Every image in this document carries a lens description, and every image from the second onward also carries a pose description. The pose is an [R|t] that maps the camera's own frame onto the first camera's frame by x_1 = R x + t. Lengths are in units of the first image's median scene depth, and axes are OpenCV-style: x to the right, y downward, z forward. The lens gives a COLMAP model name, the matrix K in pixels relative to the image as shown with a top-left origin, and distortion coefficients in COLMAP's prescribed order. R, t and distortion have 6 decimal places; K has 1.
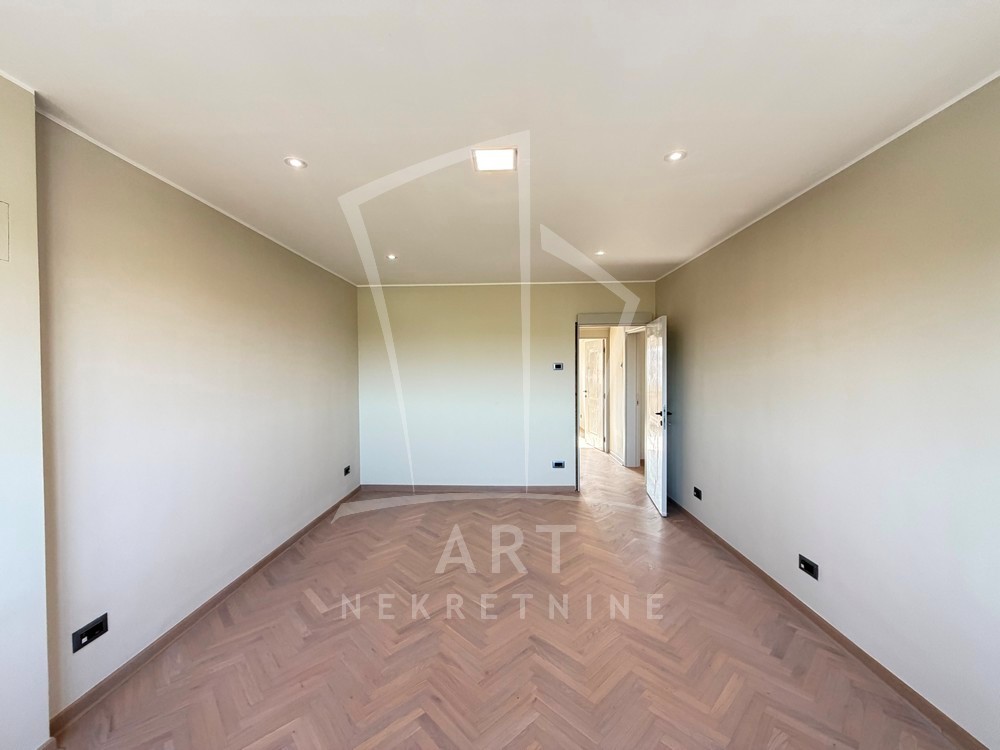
lens RADIAL K [[398.2, 0, 496.4], [0, 398.2, 376.0], [0, 0, 1]] dist [0.000398, -0.000280]
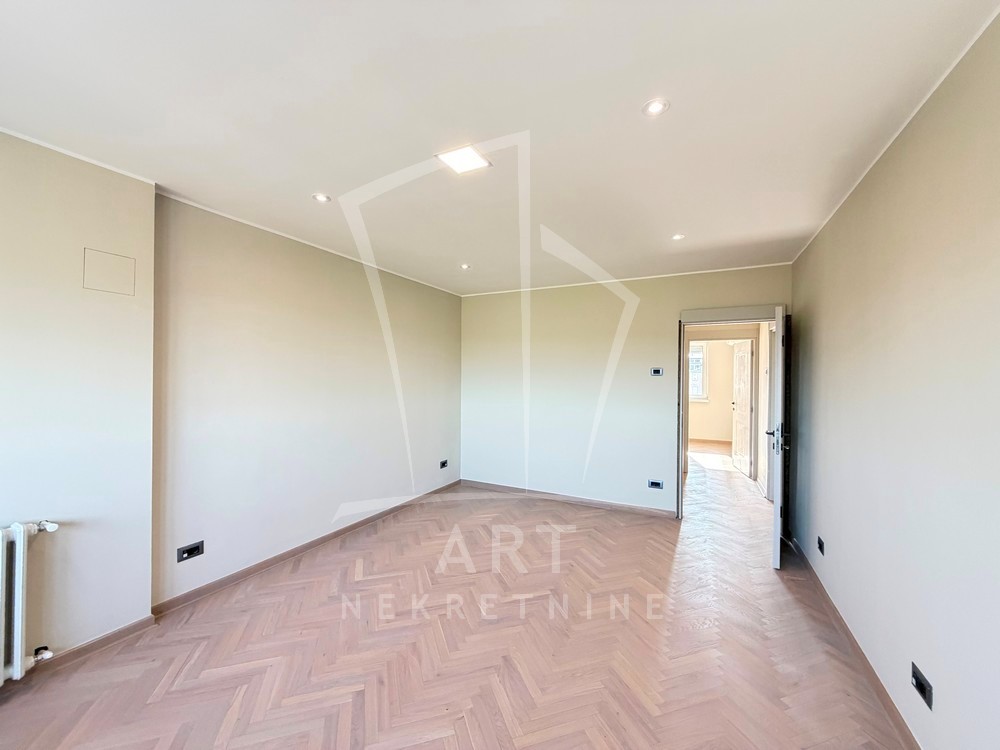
lens RADIAL K [[396.8, 0, 496.3], [0, 396.8, 376.4], [0, 0, 1]] dist [0.000471, -0.000290]
pose [[0.905231, 0.015566, -0.424634, 0.380992], [-0.021950, 0.999708, -0.010146, 0.004549], [0.424352, 0.018505, 0.905308, 0.110891]]
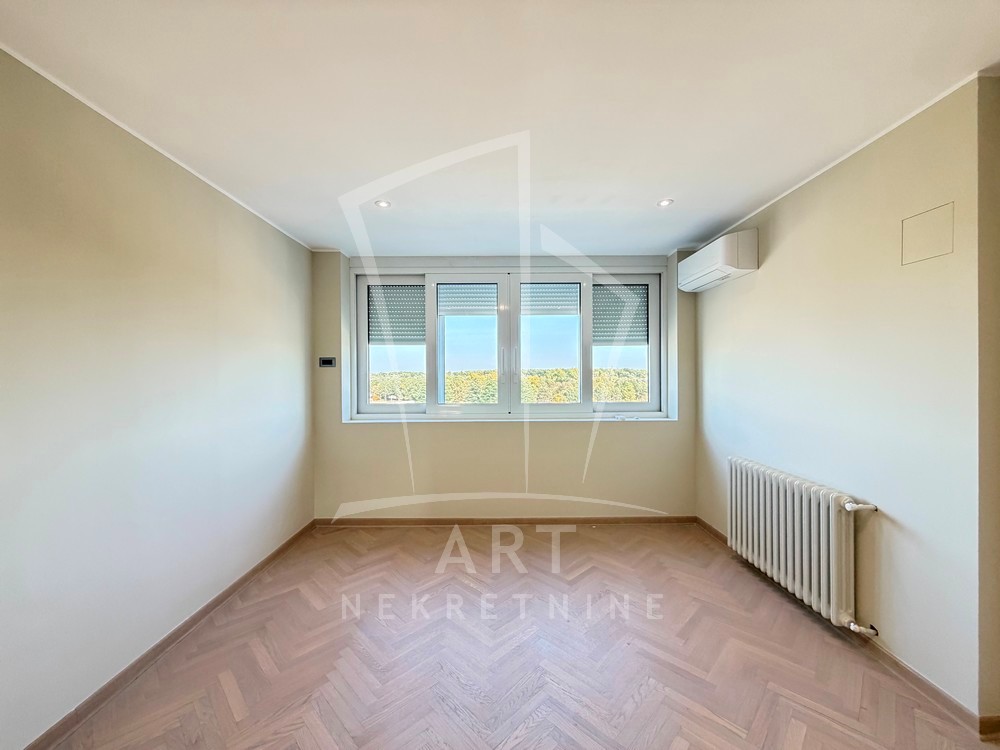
lens RADIAL K [[396.8, 0, 496.3], [0, 396.8, 376.4], [0, 0, 1]] dist [0.000471, -0.000290]
pose [[-0.999599, 0.012501, -0.025405, 0.059546], [0.011925, 0.999671, 0.022694, 0.011533], [0.025681, 0.022382, -0.999420, 1.124992]]
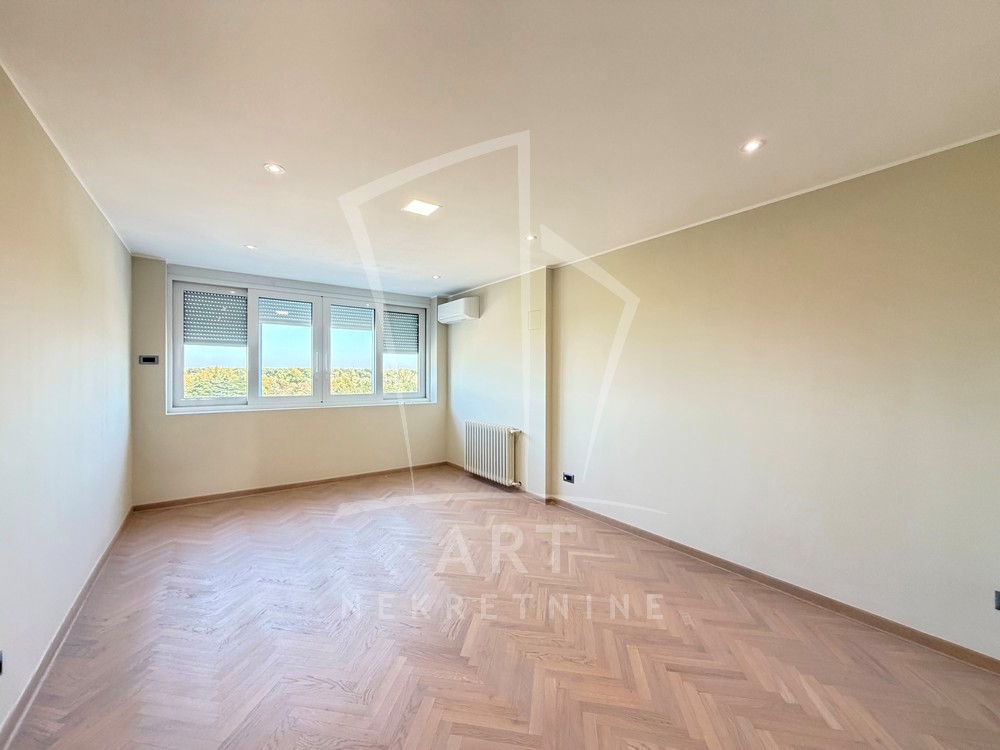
lens RADIAL K [[398.2, 0, 496.4], [0, 398.2, 376.0], [0, 0, 1]] dist [0.000398, -0.000280]
pose [[-0.792047, 0.006667, -0.610424, 0.484186], [-0.008369, 0.999728, 0.021777, 0.004541], [0.610403, 0.022357, -0.791776, 1.718654]]
